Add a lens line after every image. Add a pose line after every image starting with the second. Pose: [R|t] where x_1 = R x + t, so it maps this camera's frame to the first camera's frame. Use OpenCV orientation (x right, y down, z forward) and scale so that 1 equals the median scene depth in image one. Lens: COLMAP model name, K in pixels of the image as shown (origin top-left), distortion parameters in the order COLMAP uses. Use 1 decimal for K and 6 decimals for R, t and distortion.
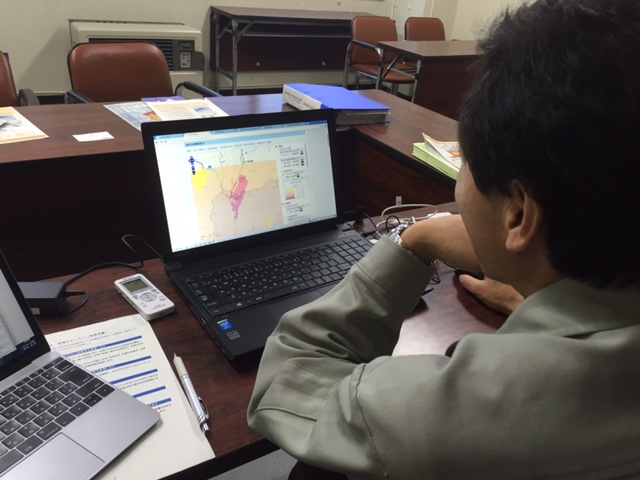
lens RADIAL K [[539.1, 0, 317.8], [0, 539.1, 240.5], [0, 0, 1]] dist [0.030722, -0.007775]
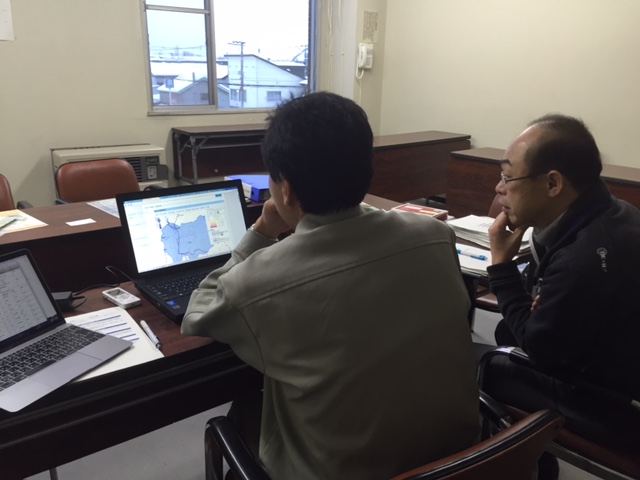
lens RADIAL K [[539.1, 0, 321.9], [0, 539.1, 240.2], [0, 0, 1]] dist [0.030722, -0.007775]
pose [[0.993540, -0.099990, 0.053665, 0.071595], [0.108190, 0.977324, -0.182024, 0.104866], [-0.034248, 0.186654, 0.981829, -0.224900]]
